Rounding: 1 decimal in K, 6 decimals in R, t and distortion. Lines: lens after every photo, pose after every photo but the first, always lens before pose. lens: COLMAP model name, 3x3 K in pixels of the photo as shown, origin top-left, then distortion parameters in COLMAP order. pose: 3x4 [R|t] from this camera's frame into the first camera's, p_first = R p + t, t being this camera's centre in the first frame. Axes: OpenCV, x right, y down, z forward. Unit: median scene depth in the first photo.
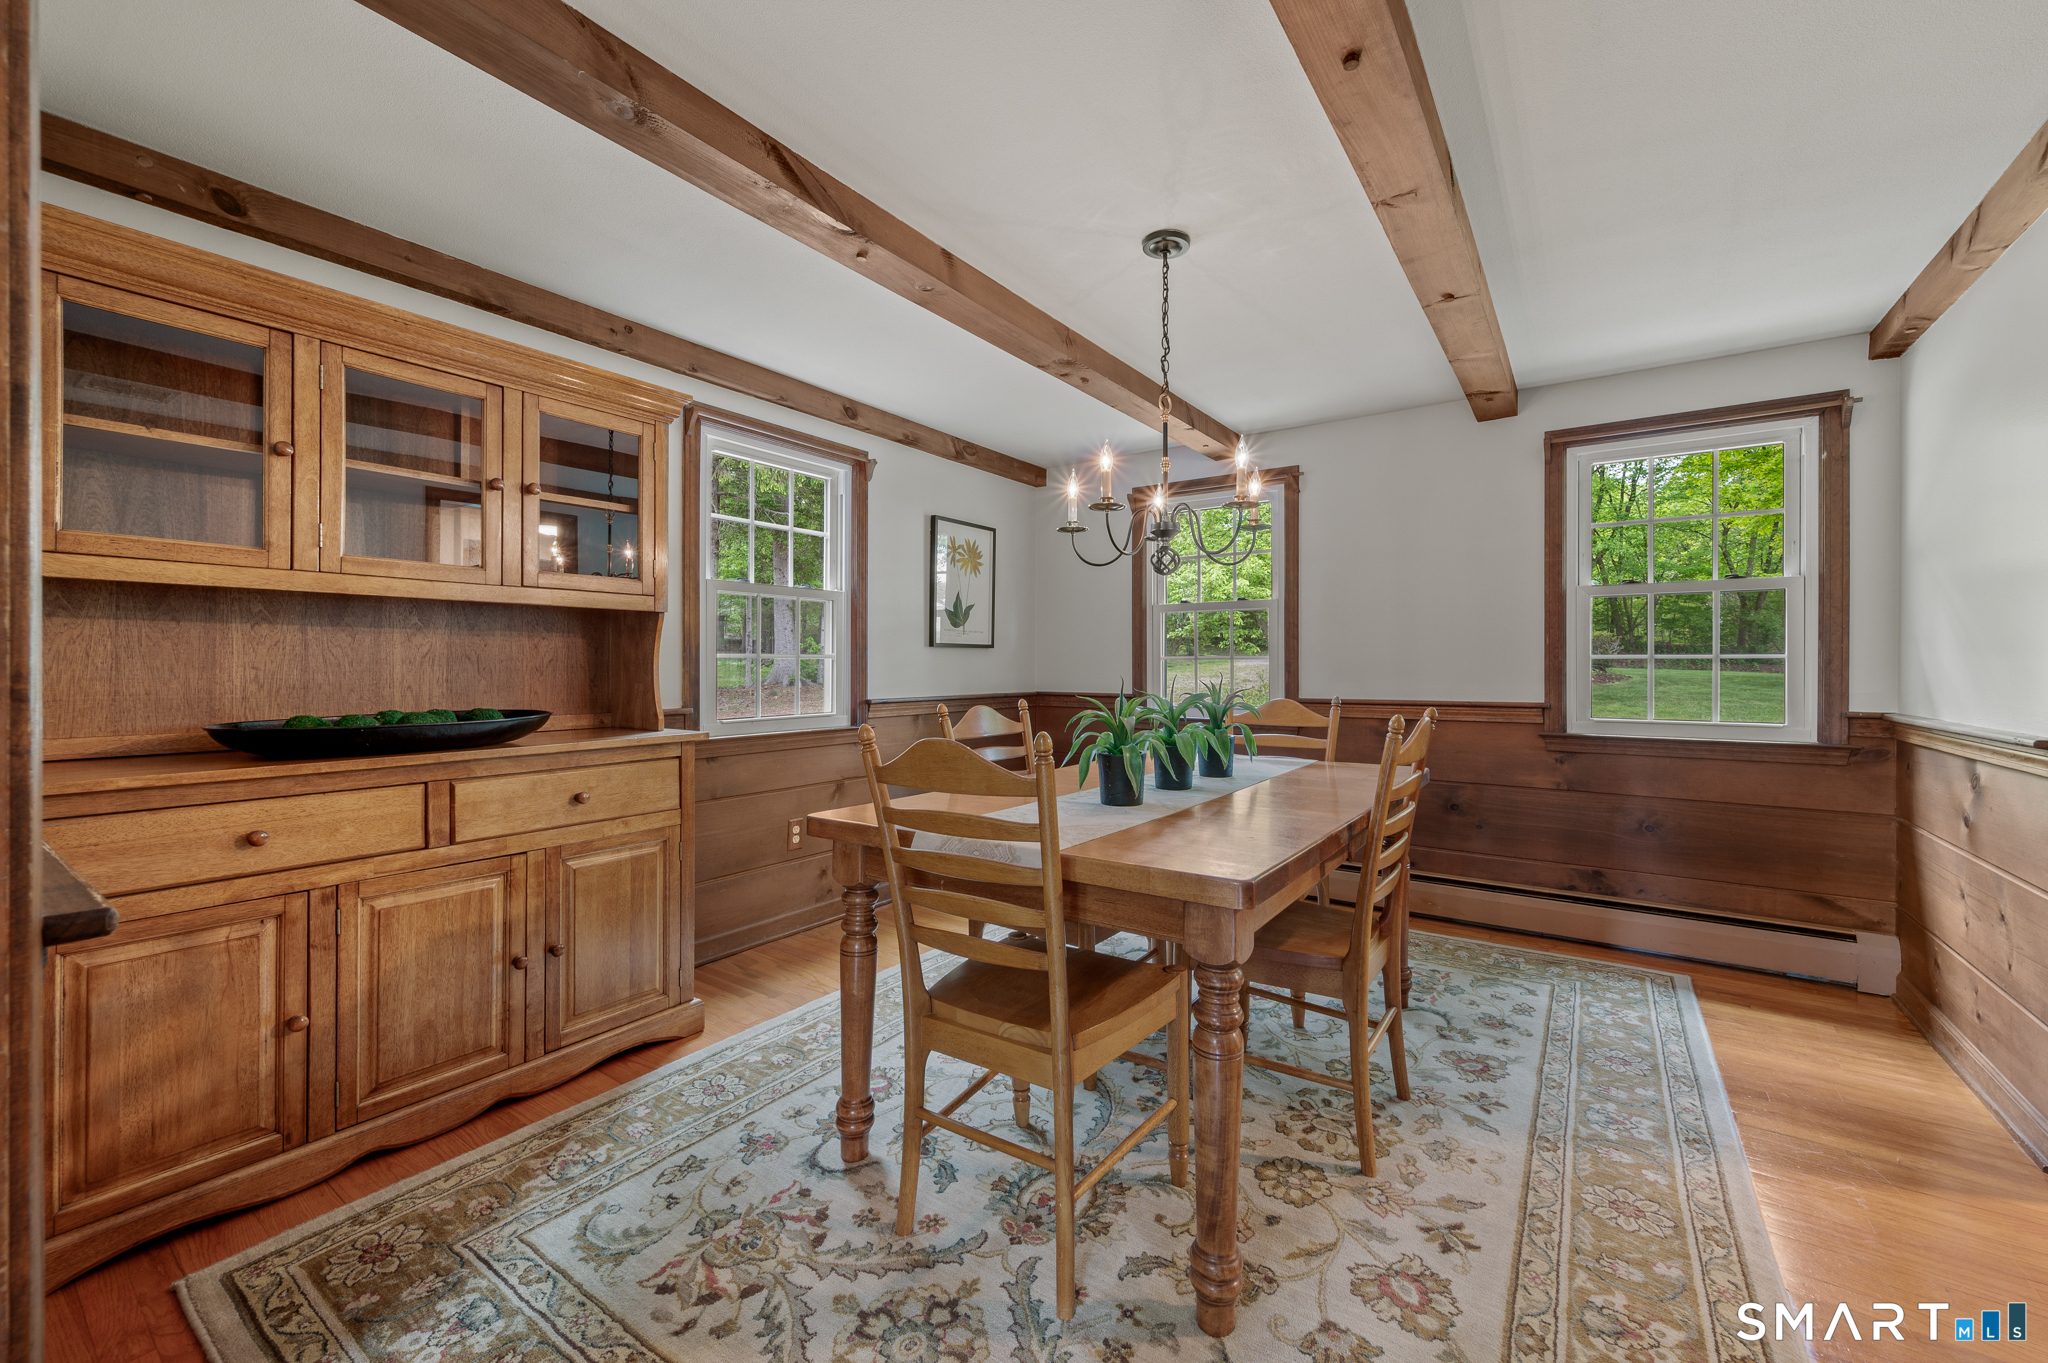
lens RADIAL K [[812.4, 0, 1067.1], [0, 812.4, 672.7], [0, 0, 1]] dist [-0.003323, -0.002087]
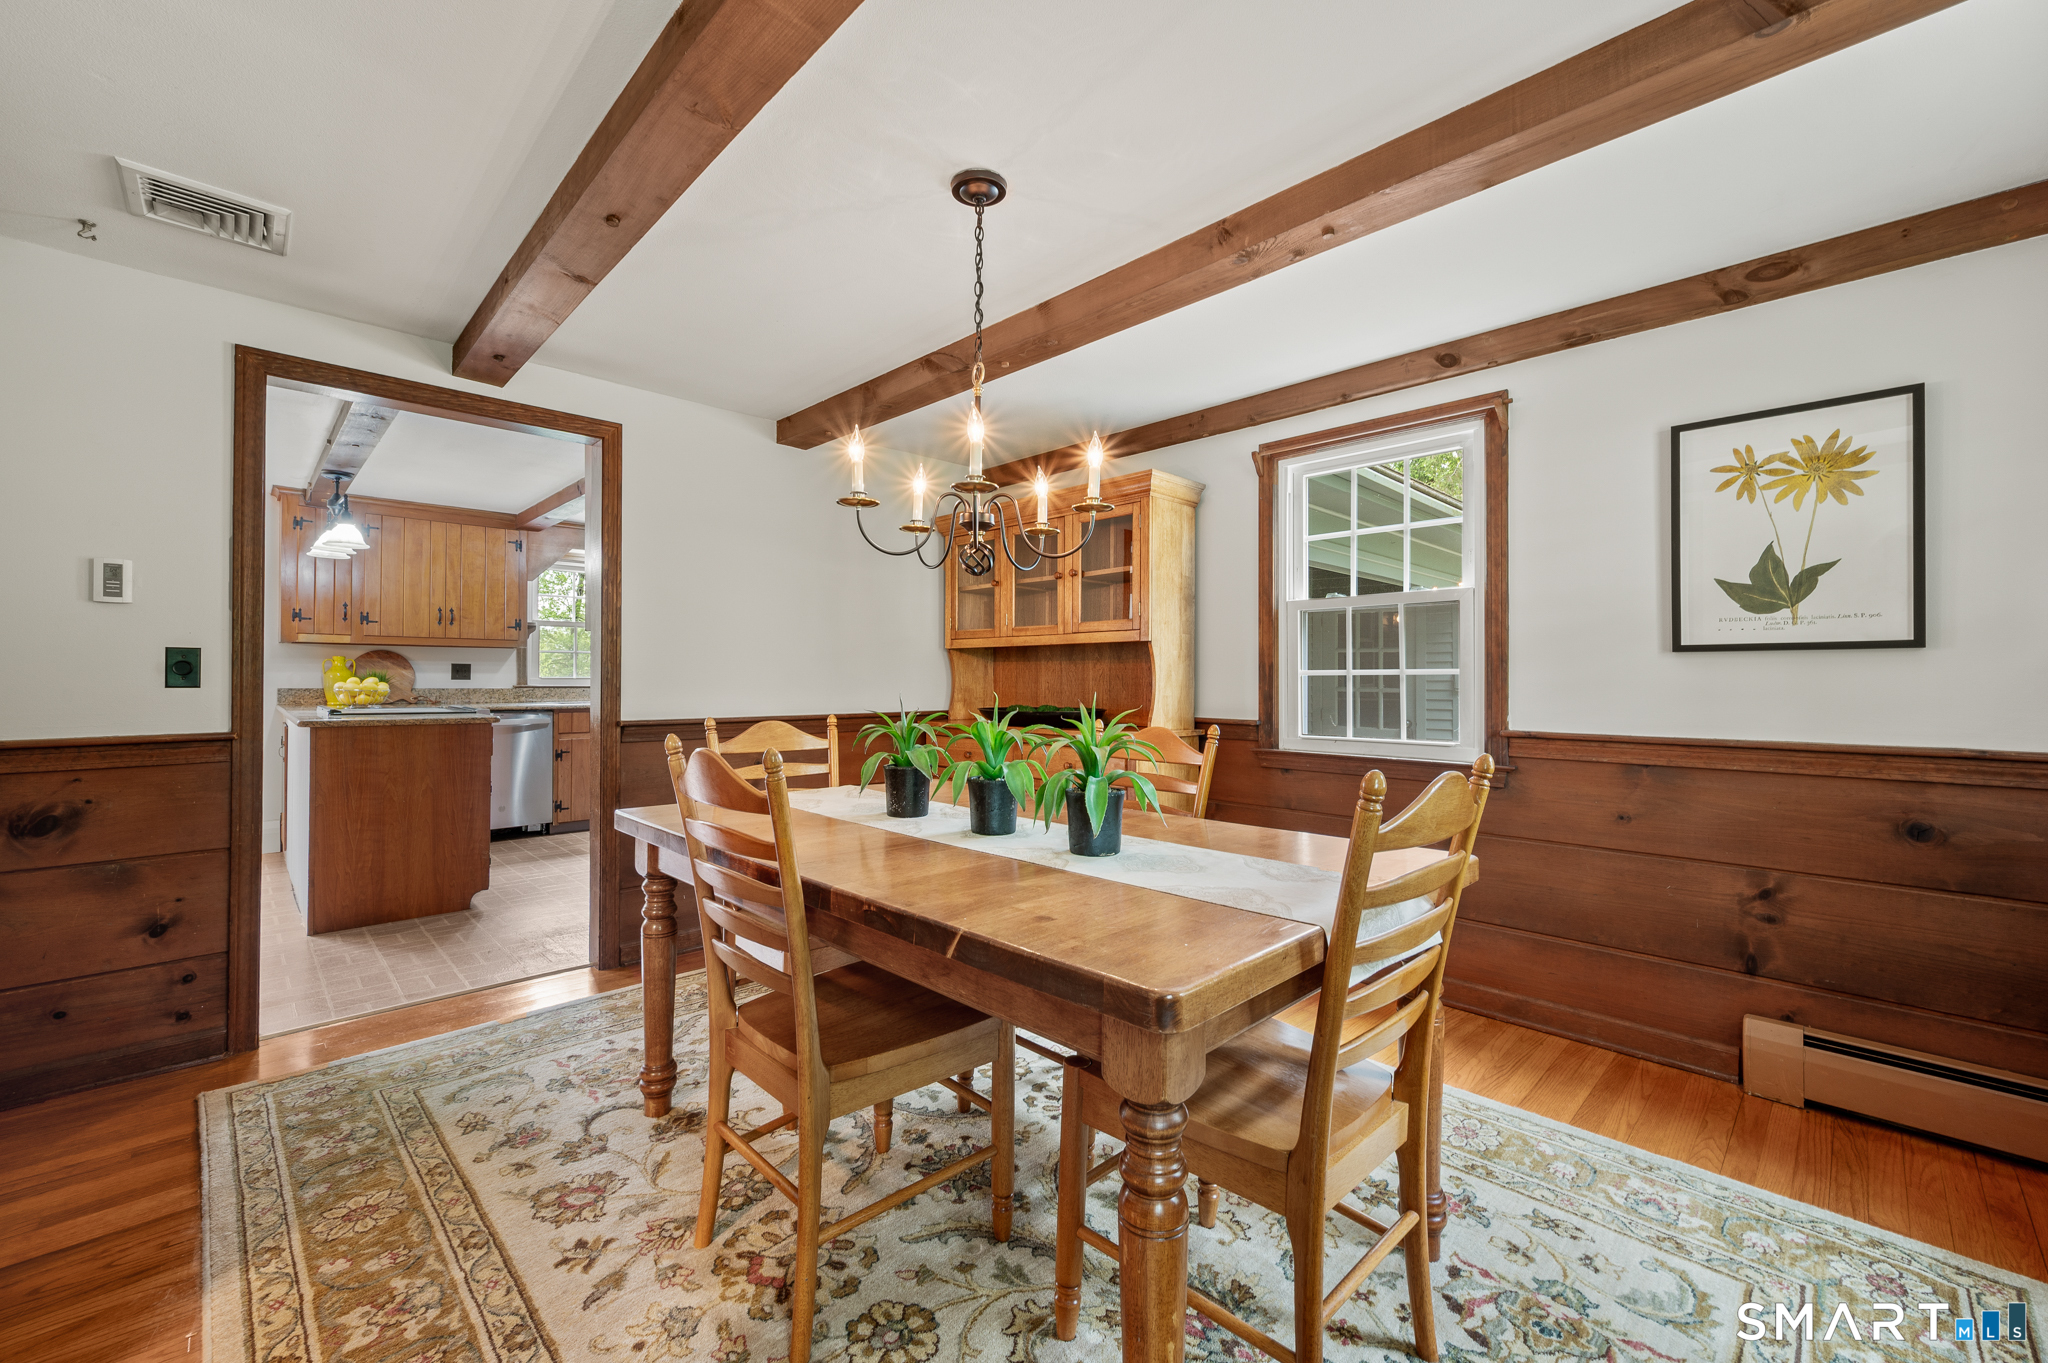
lens RADIAL K [[812.4, 0, 1003.8], [0, 812.4, 682.9], [0, 0, 1]] dist [-0.003323, -0.002087]
pose [[-0.228911, -0.000736, -0.973447, 1.156839], [-0.013038, 0.999912, 0.002310, -0.010728], [0.973360, 0.013220, -0.228900, 1.502397]]
